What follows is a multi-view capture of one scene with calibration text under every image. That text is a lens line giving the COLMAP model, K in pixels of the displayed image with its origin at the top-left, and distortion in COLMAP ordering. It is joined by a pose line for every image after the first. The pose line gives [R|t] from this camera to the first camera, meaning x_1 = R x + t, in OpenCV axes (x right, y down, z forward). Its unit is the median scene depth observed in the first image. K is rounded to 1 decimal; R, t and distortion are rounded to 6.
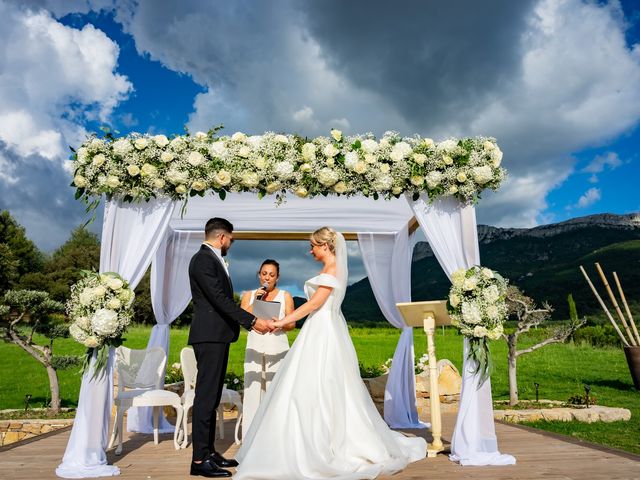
lens RADIAL K [[497.8, 0, 320.0], [0, 497.8, 240.0], [0, 0, 1]] dist [0.003213, -0.000946]
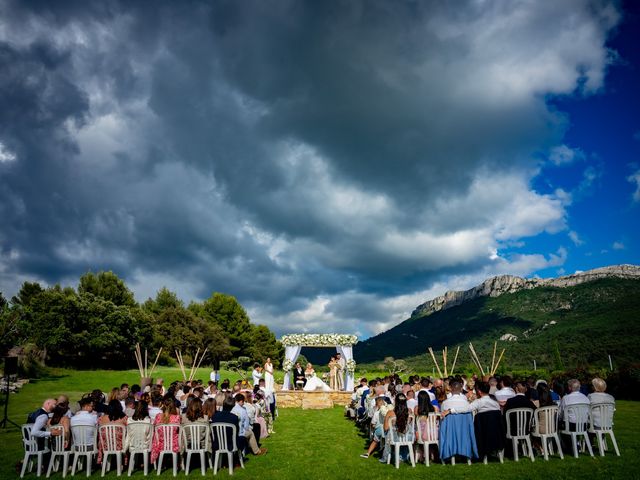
lens RADIAL K [[507.8, 0, 292.7], [0, 507.8, 239.1], [0, 0, 1]] dist [-0.084373, 0.006060]
pose [[0.992930, -0.008544, -0.118396, 0.343915], [-0.001608, 0.996347, -0.085385, -0.814599], [0.118693, 0.084972, 0.989288, -4.916747]]
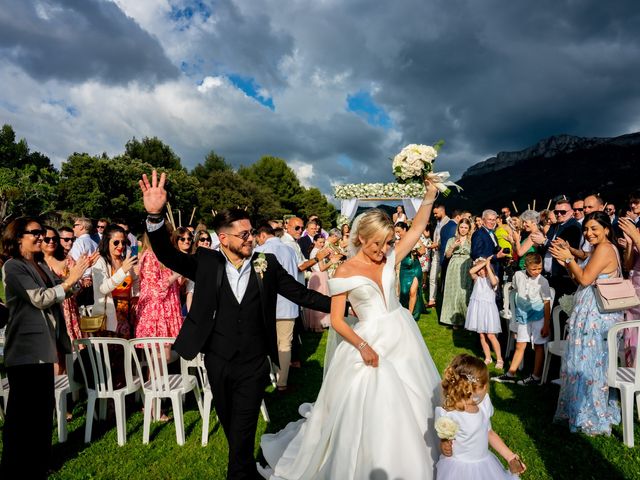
lens RADIAL K [[497.8, 0, 320.0], [0, 497.8, 240.0], [0, 0, 1]] dist [0.003213, -0.000946]
pose [[0.986437, 0.008913, -0.163898, 0.129158], [0.021516, 0.982888, 0.182943, -0.552596], [0.162724, -0.183988, 0.969365, -3.564728]]
